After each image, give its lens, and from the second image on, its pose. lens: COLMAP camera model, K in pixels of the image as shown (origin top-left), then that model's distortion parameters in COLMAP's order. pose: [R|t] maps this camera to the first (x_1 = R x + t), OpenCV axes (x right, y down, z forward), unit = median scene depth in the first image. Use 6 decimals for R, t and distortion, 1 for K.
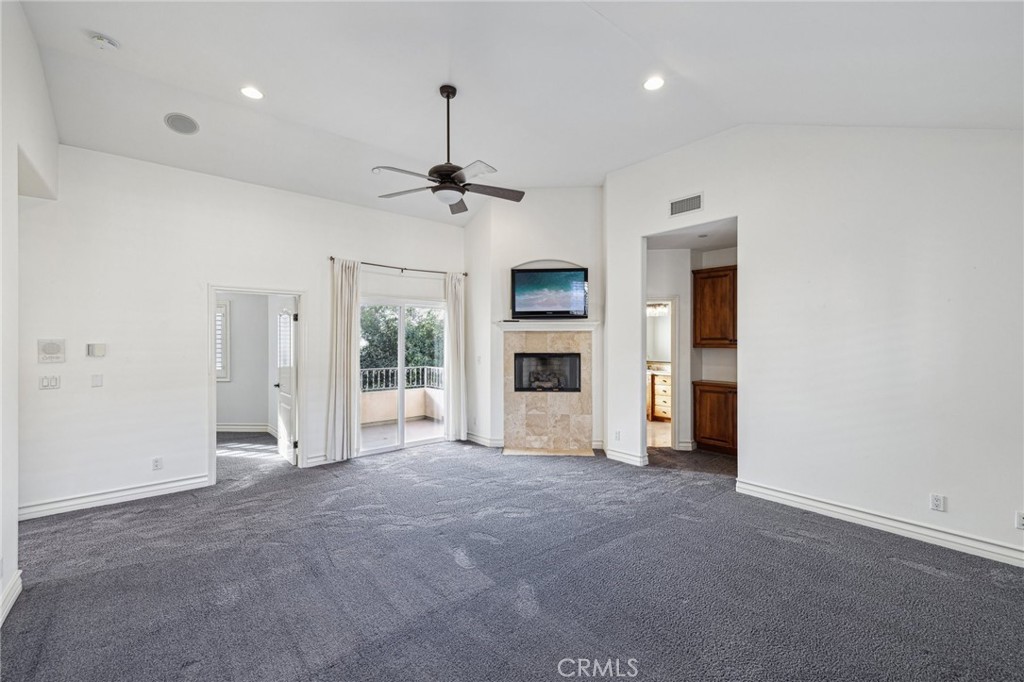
lens RADIAL K [[429.6, 0, 518.6], [0, 429.6, 336.4], [0, 0, 1]] dist [0.000980, 0.000122]
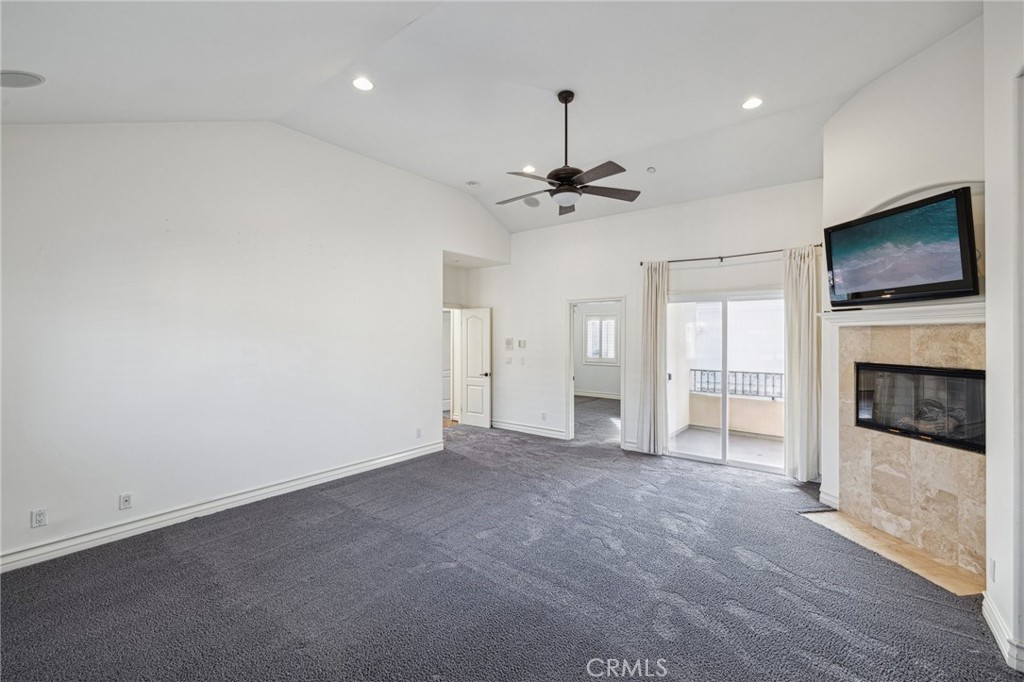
lens RADIAL K [[429.6, 0, 518.6], [0, 429.6, 336.4], [0, 0, 1]] dist [0.000980, 0.000122]
pose [[0.201684, -0.000569, -0.979450, 0.493475], [0.004047, 0.999992, 0.000252, 0.000196], [0.979442, -0.004015, 0.201685, 0.416270]]
